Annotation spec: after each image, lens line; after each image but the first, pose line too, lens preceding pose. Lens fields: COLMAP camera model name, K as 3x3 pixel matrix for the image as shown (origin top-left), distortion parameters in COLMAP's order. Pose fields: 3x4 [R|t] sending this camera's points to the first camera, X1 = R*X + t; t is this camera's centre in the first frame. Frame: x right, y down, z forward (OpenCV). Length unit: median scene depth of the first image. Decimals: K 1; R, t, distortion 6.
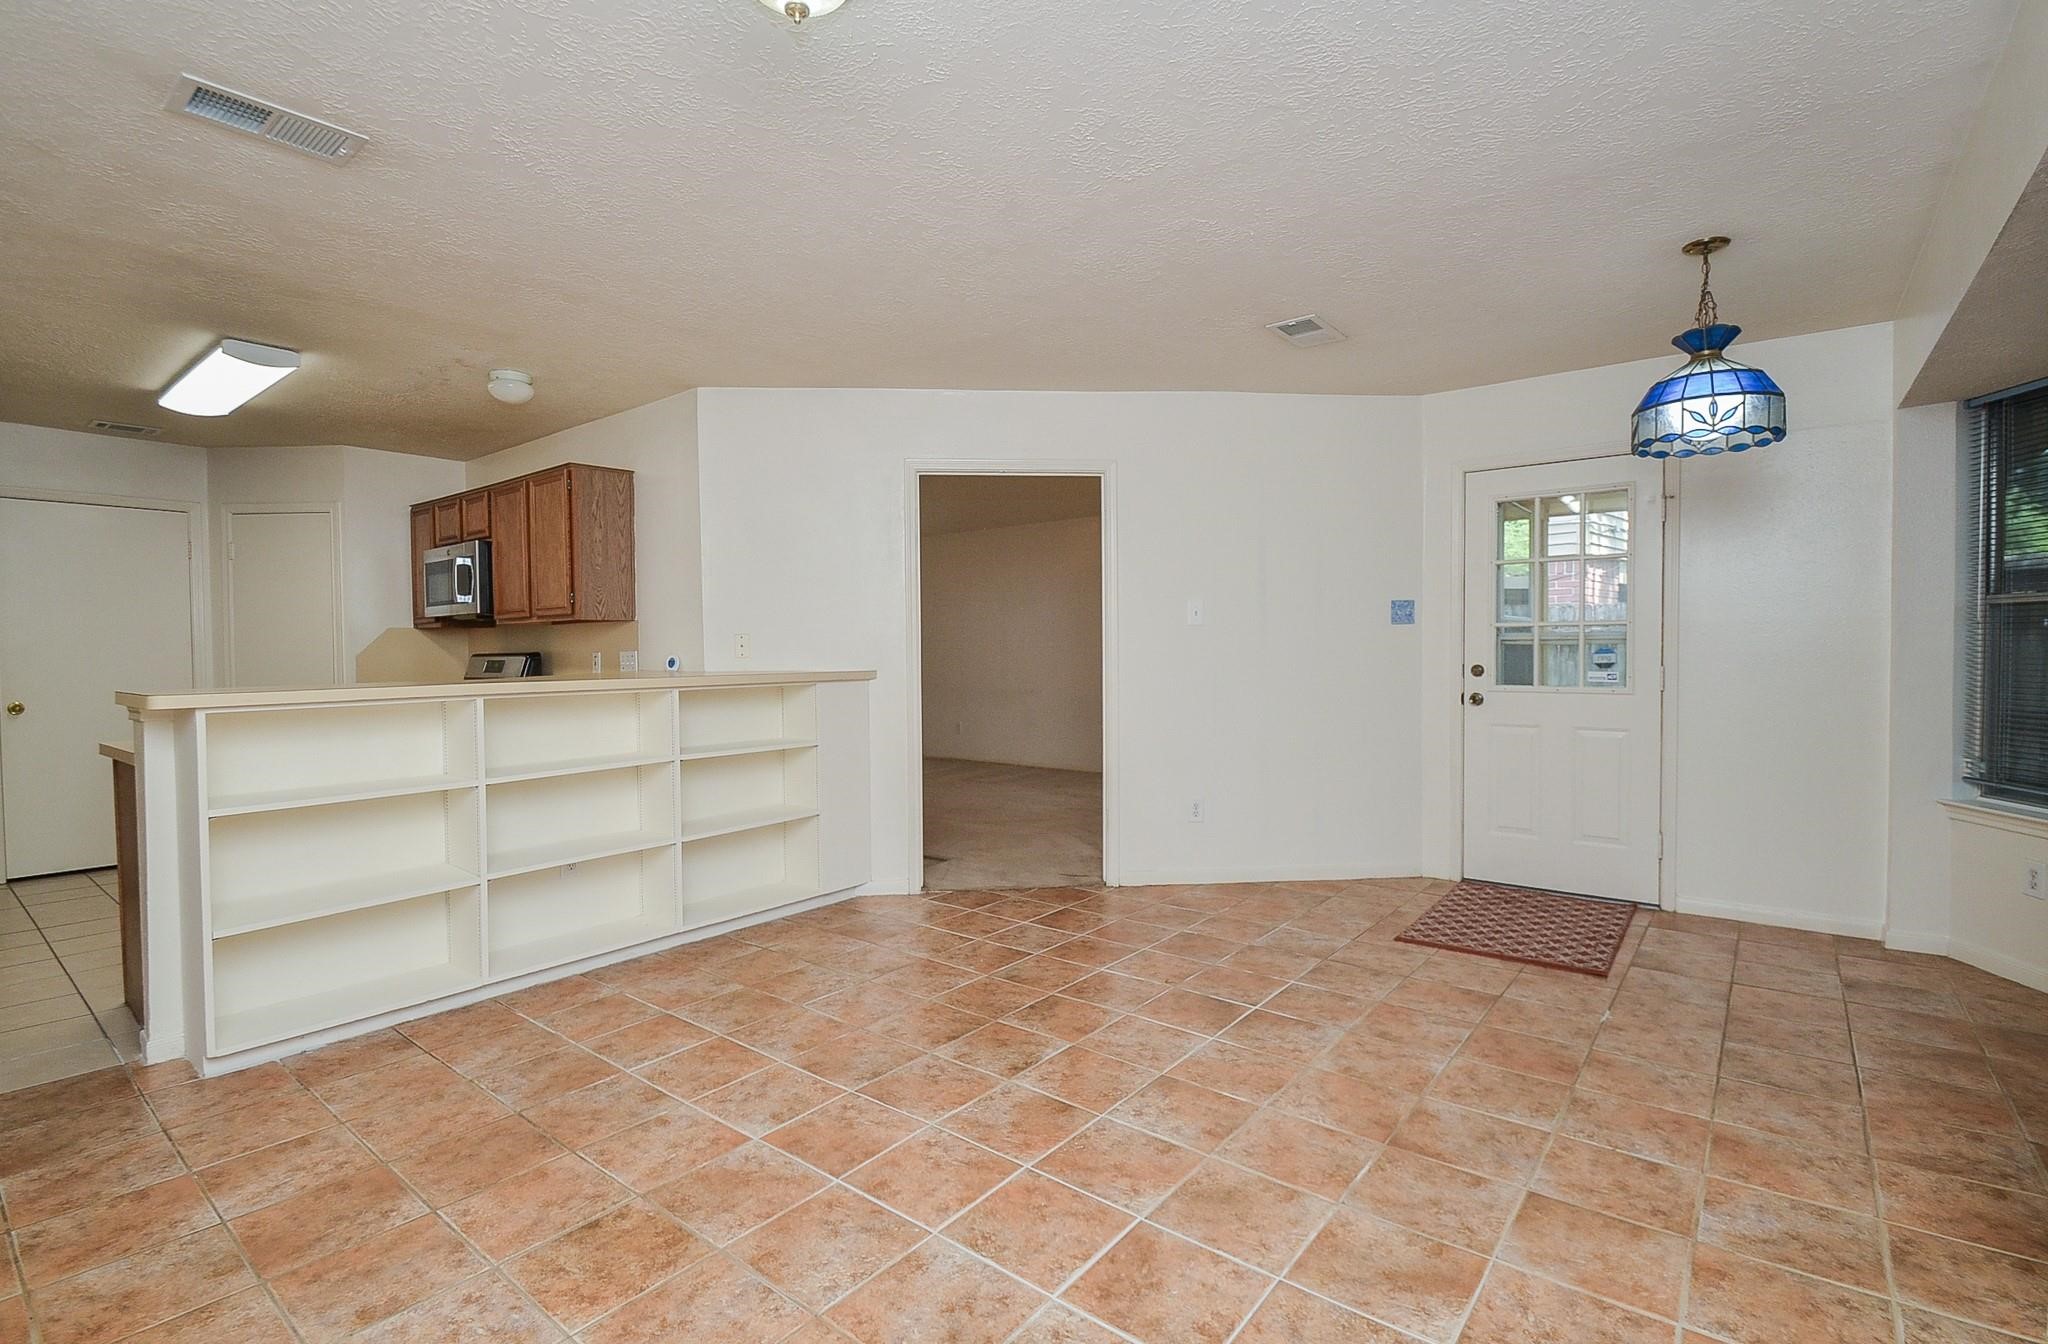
lens RADIAL K [[940.8, 0, 1024.0], [0, 940.8, 672.0], [0, 0, 1]] dist [0.001548, -0.011274]
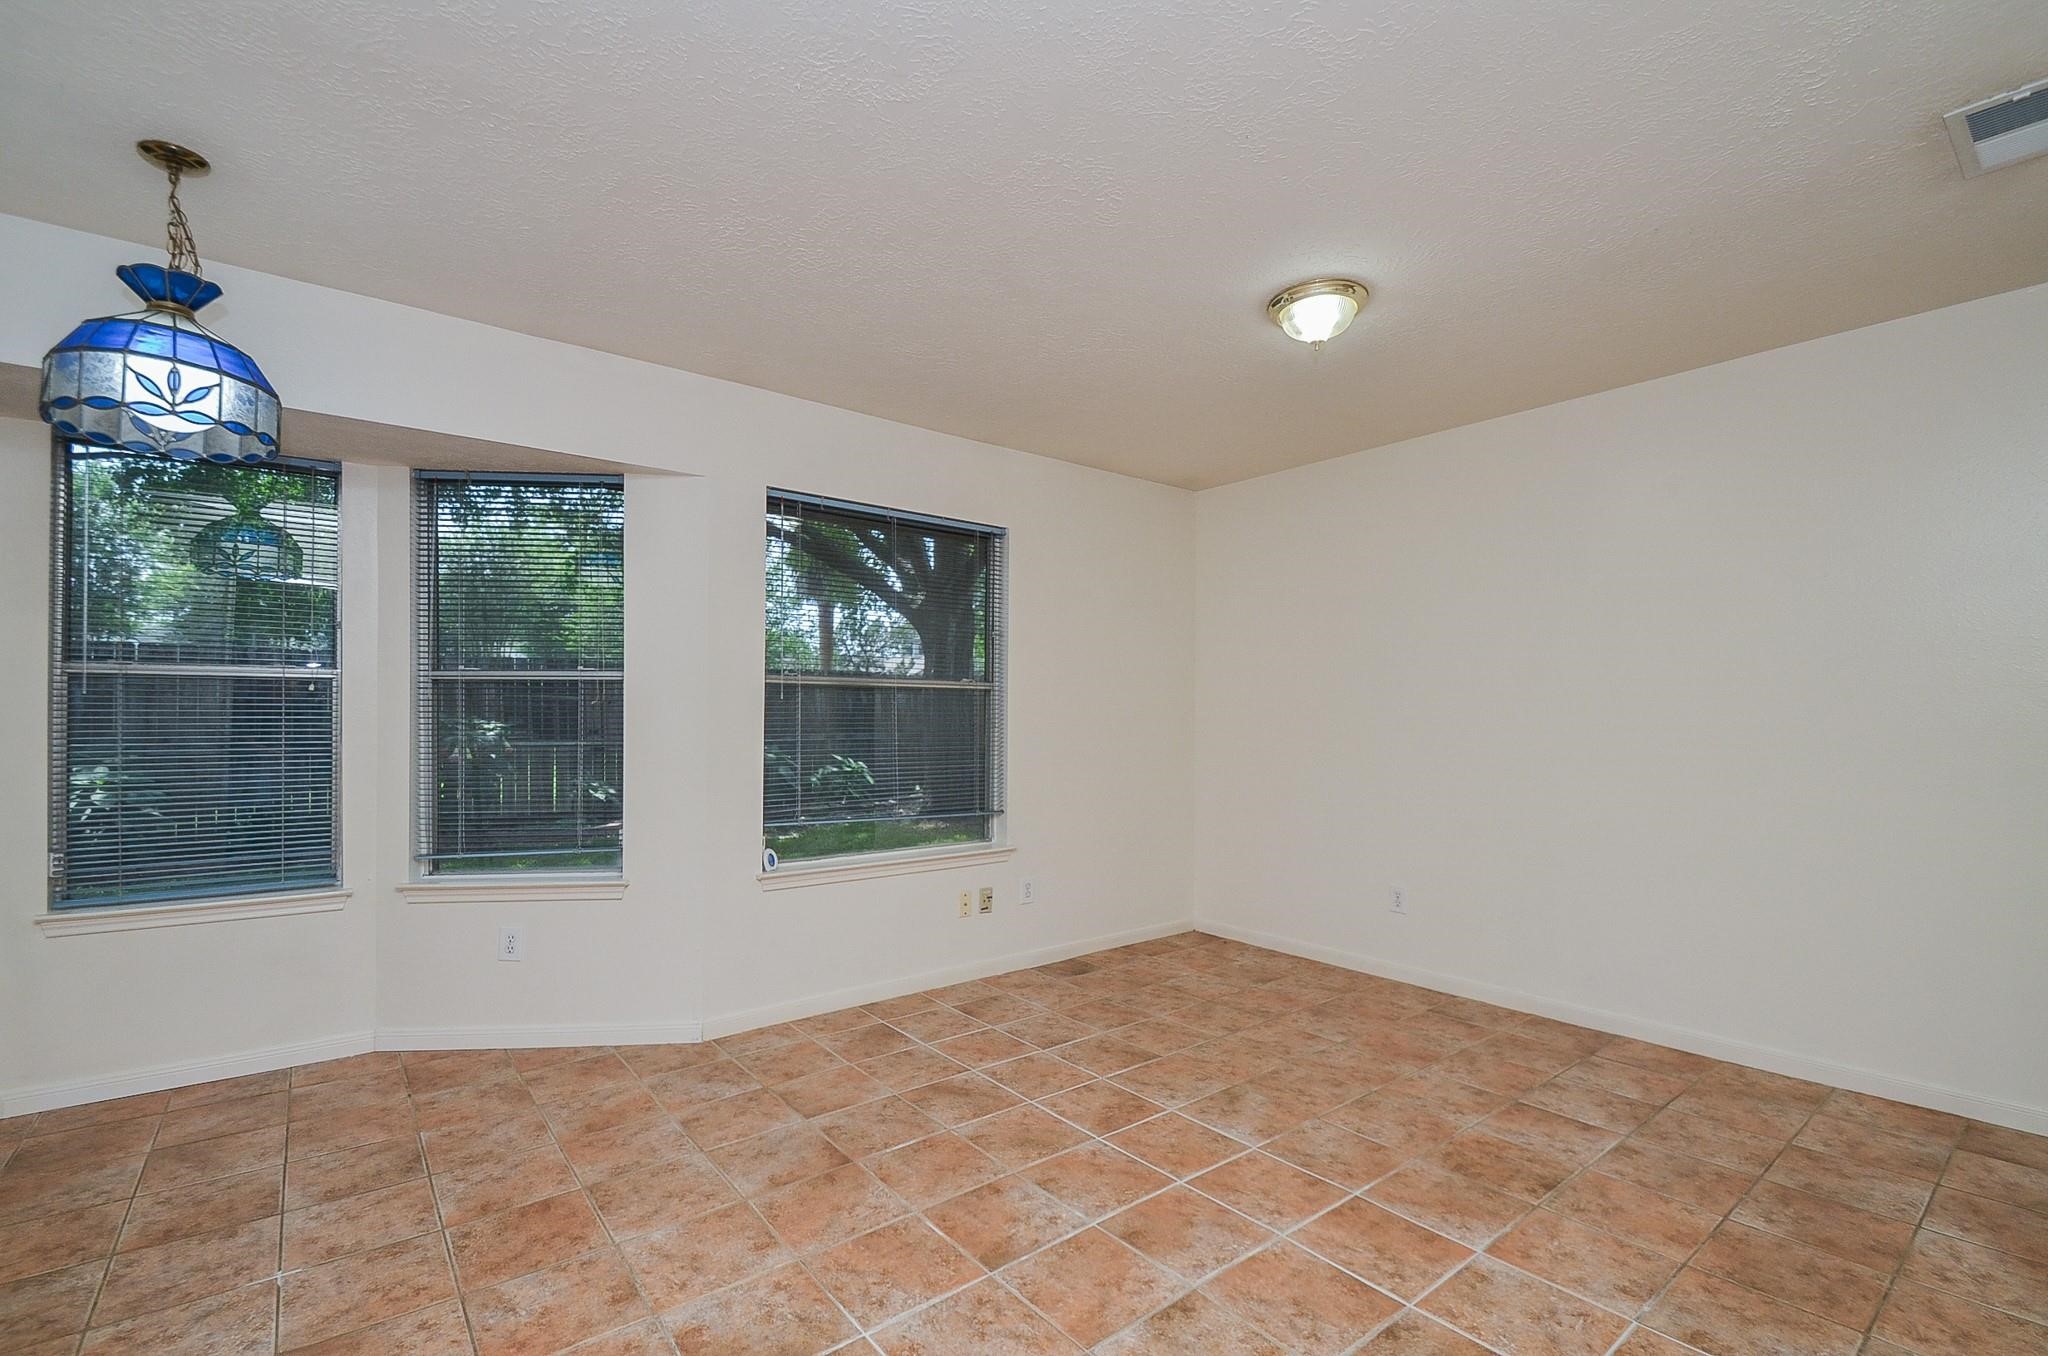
lens RADIAL K [[888.5, 0, 1005.3], [0, 888.5, 710.2], [0, 0, 1]] dist [0.013213, -0.017108]
pose [[-0.971243, 0.011222, 0.237825, -0.038872], [0.015663, 0.999736, 0.016792, -0.040203], [-0.237574, 0.020034, -0.971163, 1.544582]]
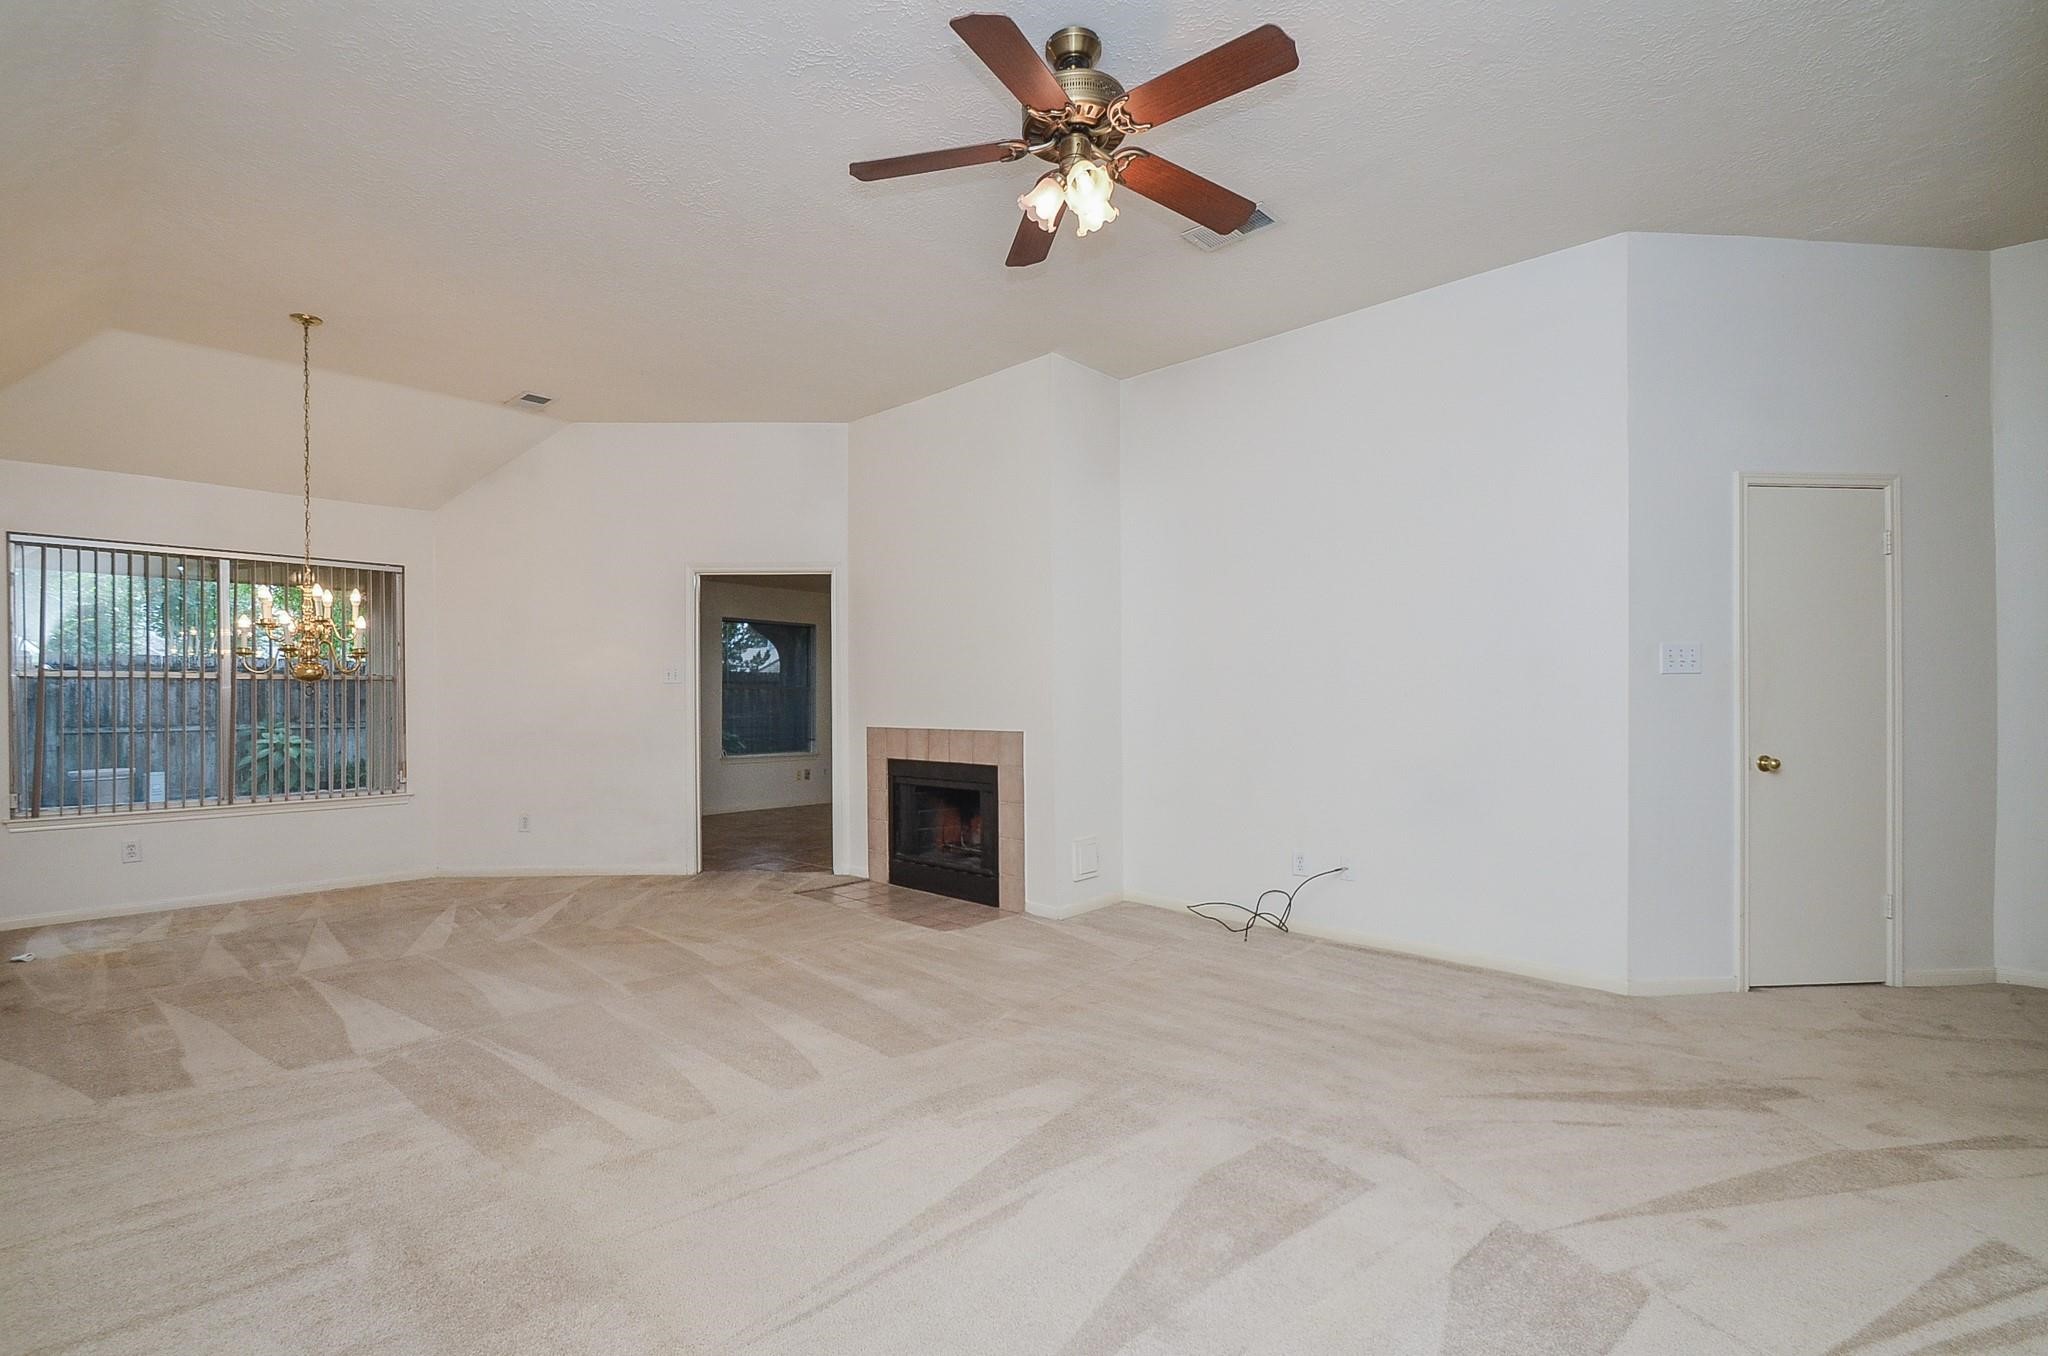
lens RADIAL K [[888.5, 0, 1005.3], [0, 888.5, 710.2], [0, 0, 1]] dist [0.013213, -0.017108]
pose [[-0.996639, 0.006787, 0.081636, -0.741970], [0.009420, 0.999446, 0.031910, -0.074229], [-0.081375, 0.032571, -0.996151, 3.625401]]
